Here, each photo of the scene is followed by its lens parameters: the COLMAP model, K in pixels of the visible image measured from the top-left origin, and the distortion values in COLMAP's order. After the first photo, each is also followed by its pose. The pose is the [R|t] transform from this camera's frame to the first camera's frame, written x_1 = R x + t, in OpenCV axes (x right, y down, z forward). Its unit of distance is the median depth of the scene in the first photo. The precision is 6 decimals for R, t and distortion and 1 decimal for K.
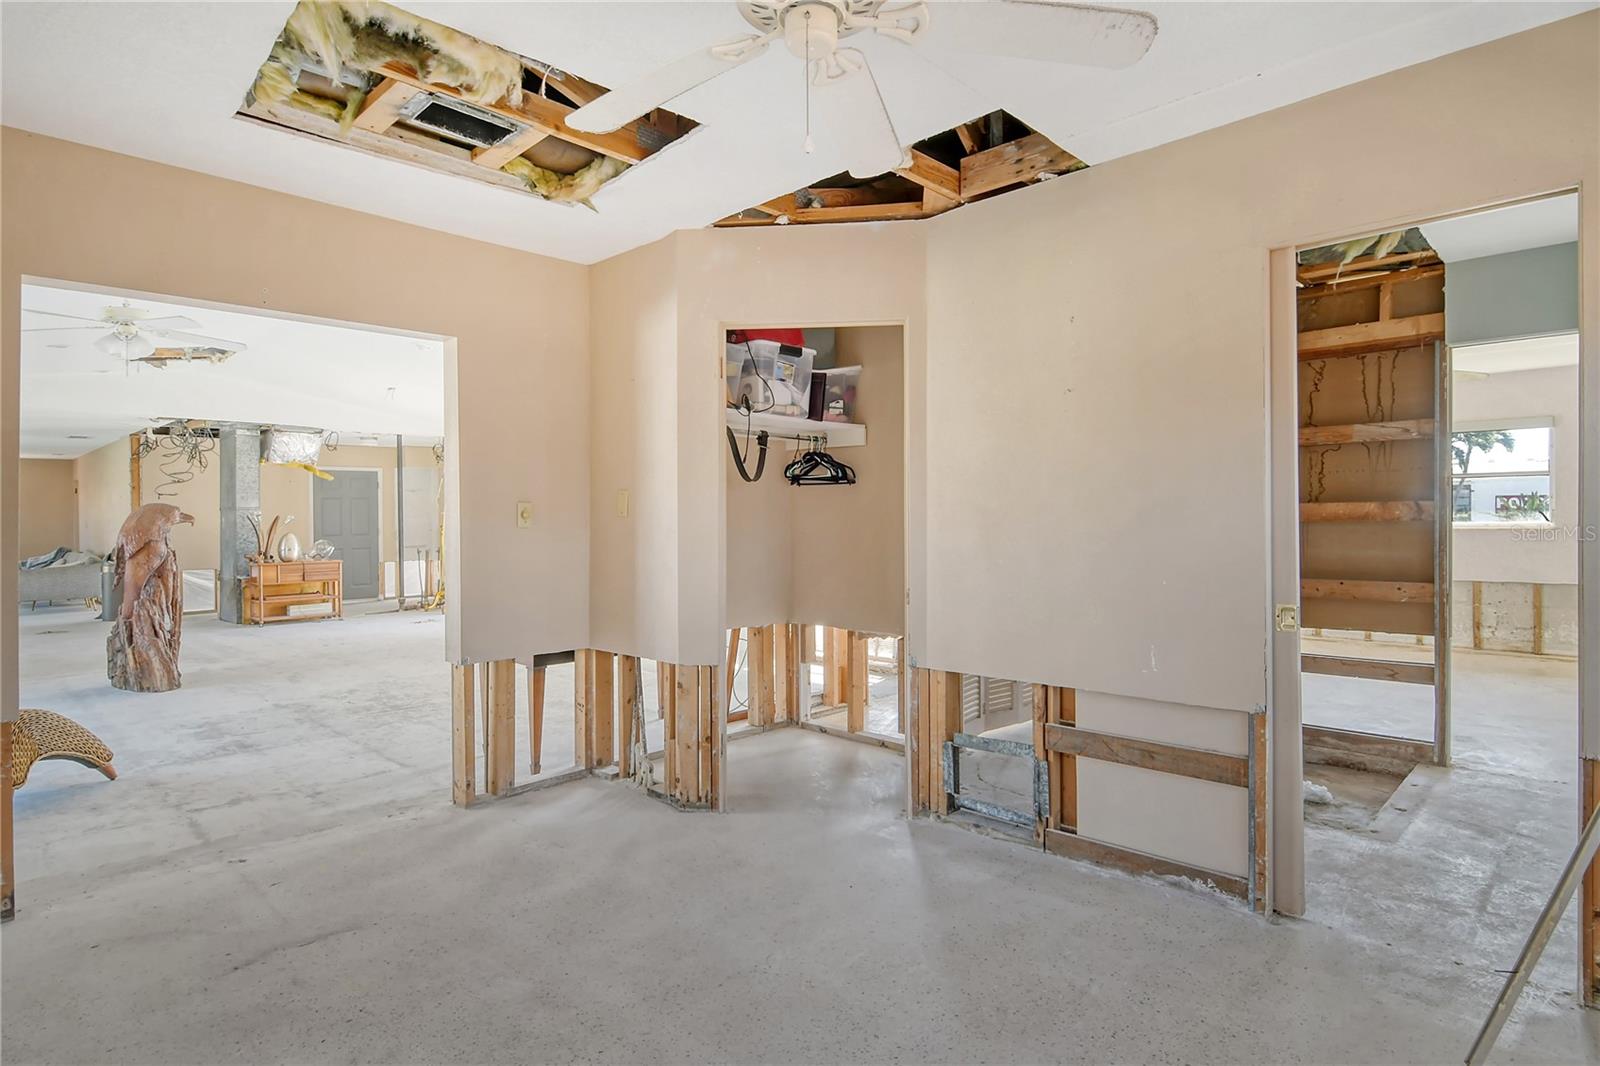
lens RADIAL K [[845.1, 0, 812.2], [0, 845.1, 512.6], [0, 0, 1]] dist [0.003152, -0.012065]
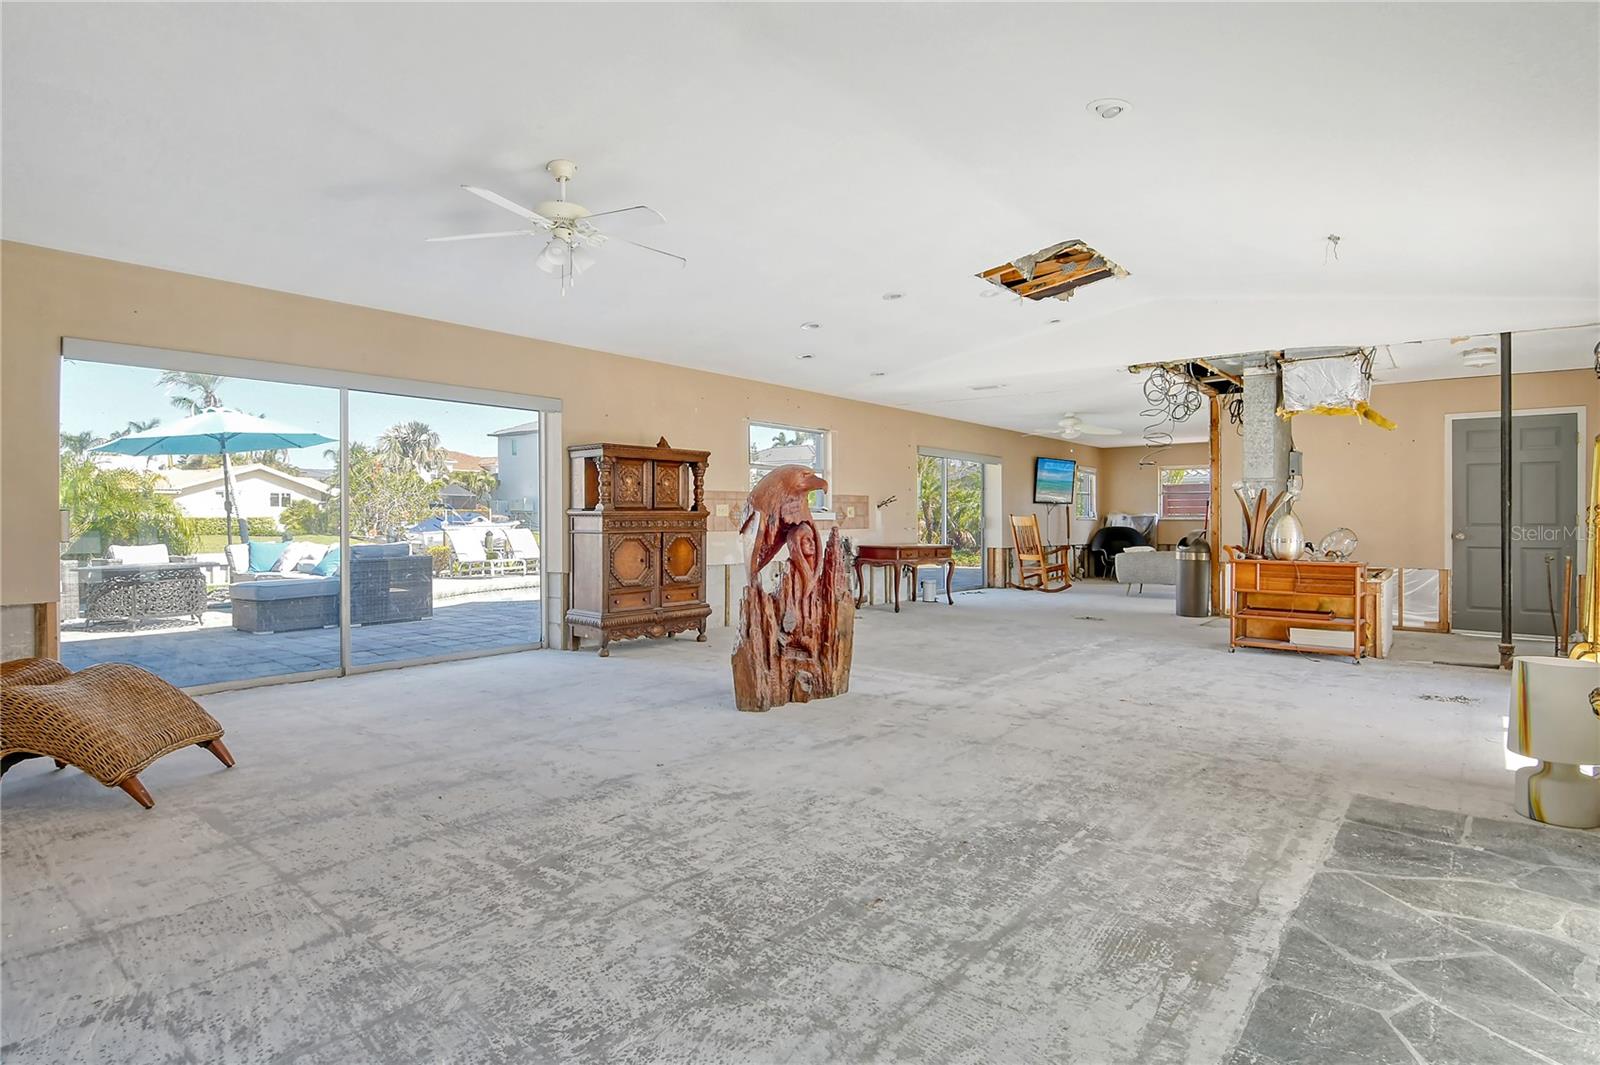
lens RADIAL K [[845.1, 0, 839.2], [0, 845.1, 528.9], [0, 0, 1]] dist [0.003152, -0.012065]
pose [[0.080046, 0.027464, -0.996413, 0.004240], [0.002221, 0.999613, 0.027731, 0.015819], [0.996789, -0.004432, 0.079954, 0.613716]]
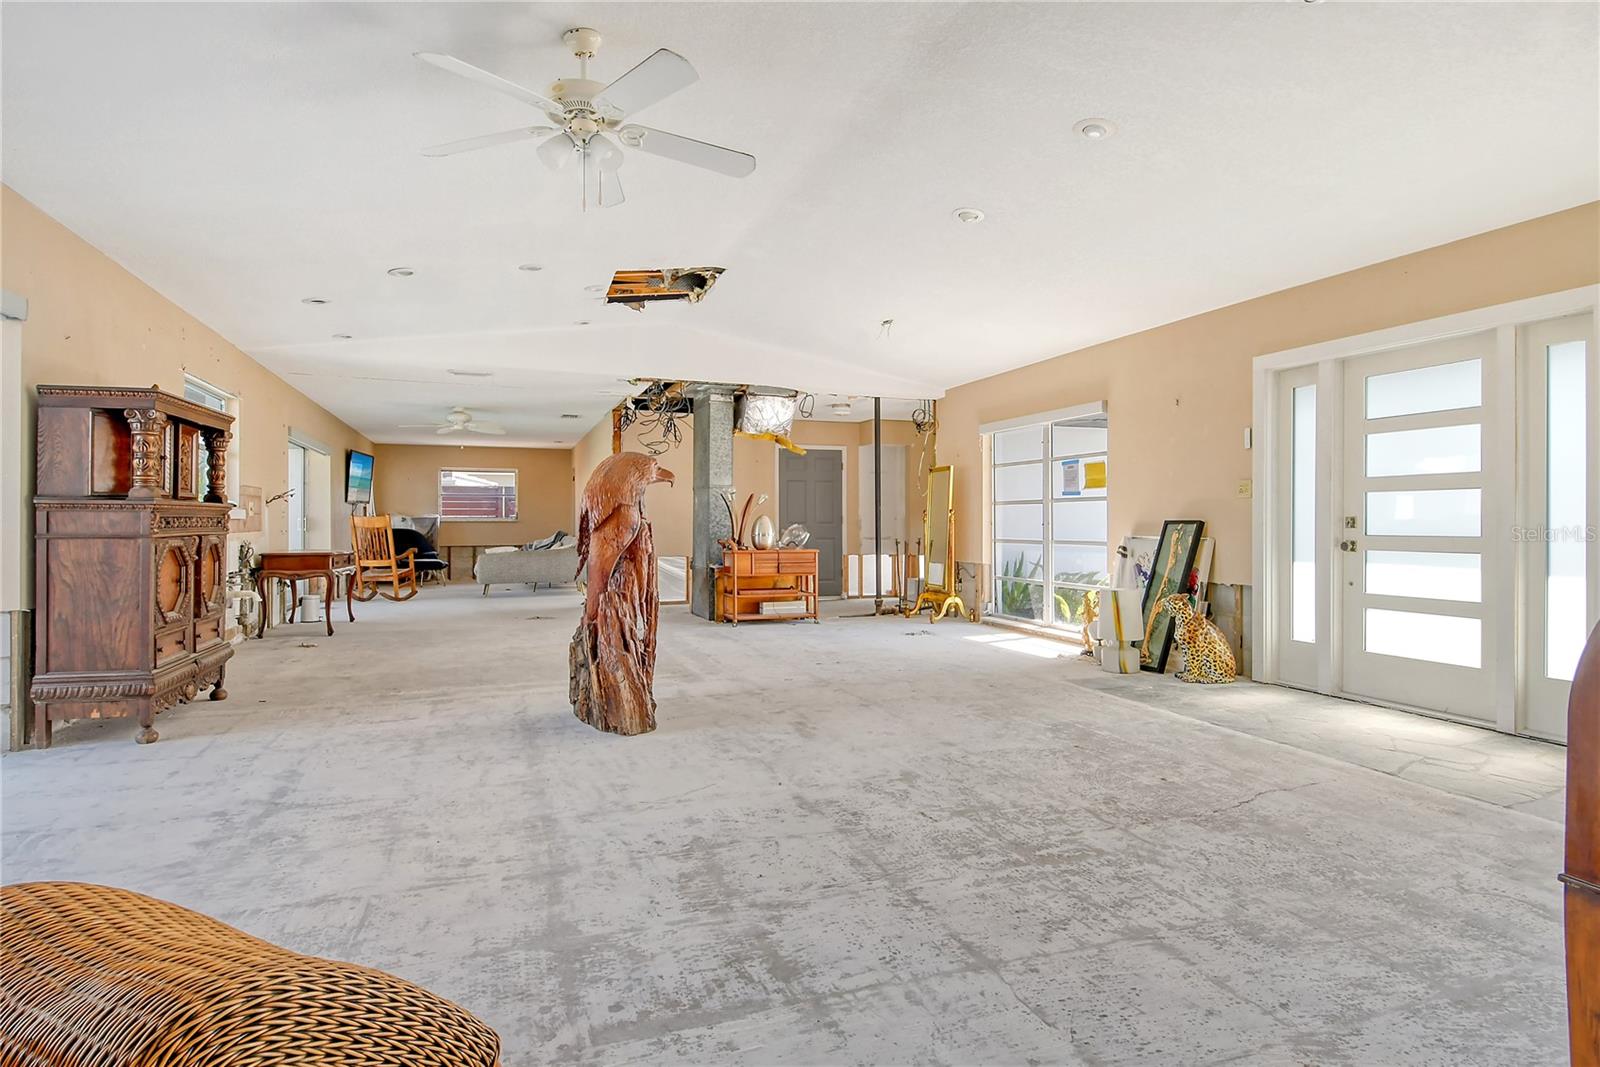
lens RADIAL K [[845.1, 0, 804.3], [0, 845.1, 521.7], [0, 0, 1]] dist [0.003152, -0.012065]
pose [[0.892160, 0.012900, -0.451535, -0.207925], [-0.010063, 0.999912, 0.008682, 0.023113], [0.451608, -0.003202, 0.892211, 0.276076]]
